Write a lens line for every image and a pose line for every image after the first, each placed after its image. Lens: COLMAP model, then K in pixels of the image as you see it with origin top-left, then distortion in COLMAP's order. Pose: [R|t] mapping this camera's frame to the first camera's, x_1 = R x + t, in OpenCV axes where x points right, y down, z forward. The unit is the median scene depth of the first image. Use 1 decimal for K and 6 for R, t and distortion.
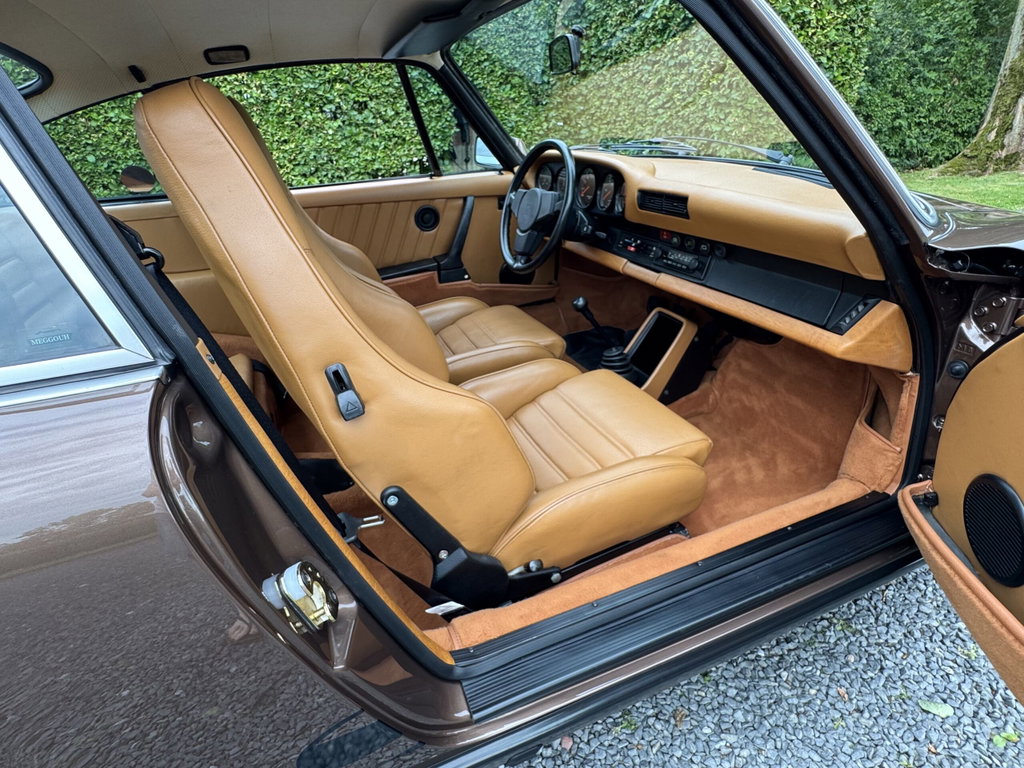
lens RADIAL K [[540.1, 0, 510.1], [0, 540.1, 381.6], [0, 0, 1]] dist [-0.002787, -0.001591]
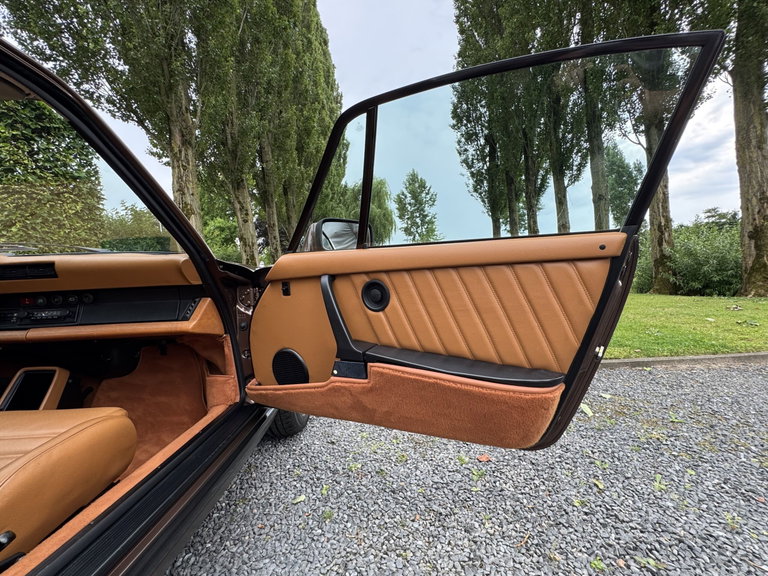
lens RADIAL K [[365.1, 0, 381.3], [0, 365.1, 289.1], [0, 0, 1]] dist [0.000180, 0.000080]
pose [[0.379134, 0.001794, 0.925340, -0.256616], [0.435328, 0.882079, -0.180075, 0.295243], [-0.816546, 0.471099, 0.333645, -0.001054]]
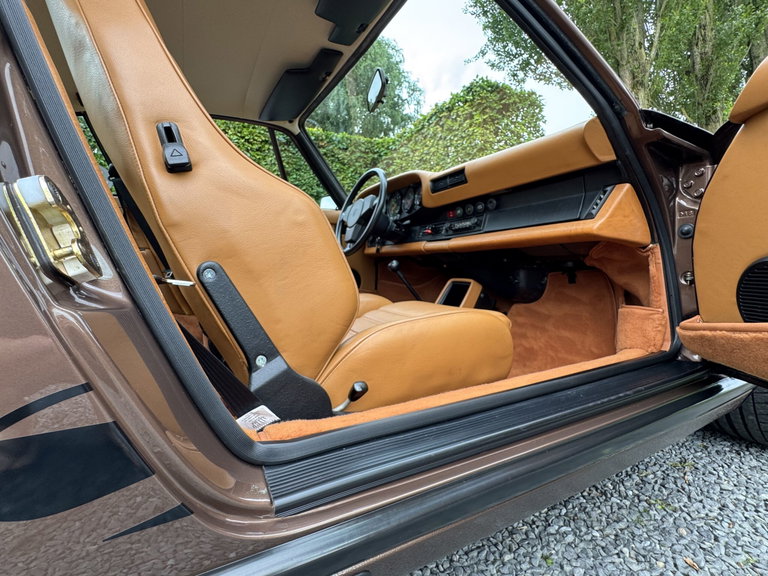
lens RADIAL K [[367.5, 0, 383.1], [0, 367.5, 289.5], [0, 0, 1]] dist [-0.004984, 0.000225]
pose [[0.994886, 0.006054, 0.100820, 0.017012], [0.034285, 0.918687, -0.393495, 0.362082], [-0.095005, 0.394939, 0.913782, 0.272912]]
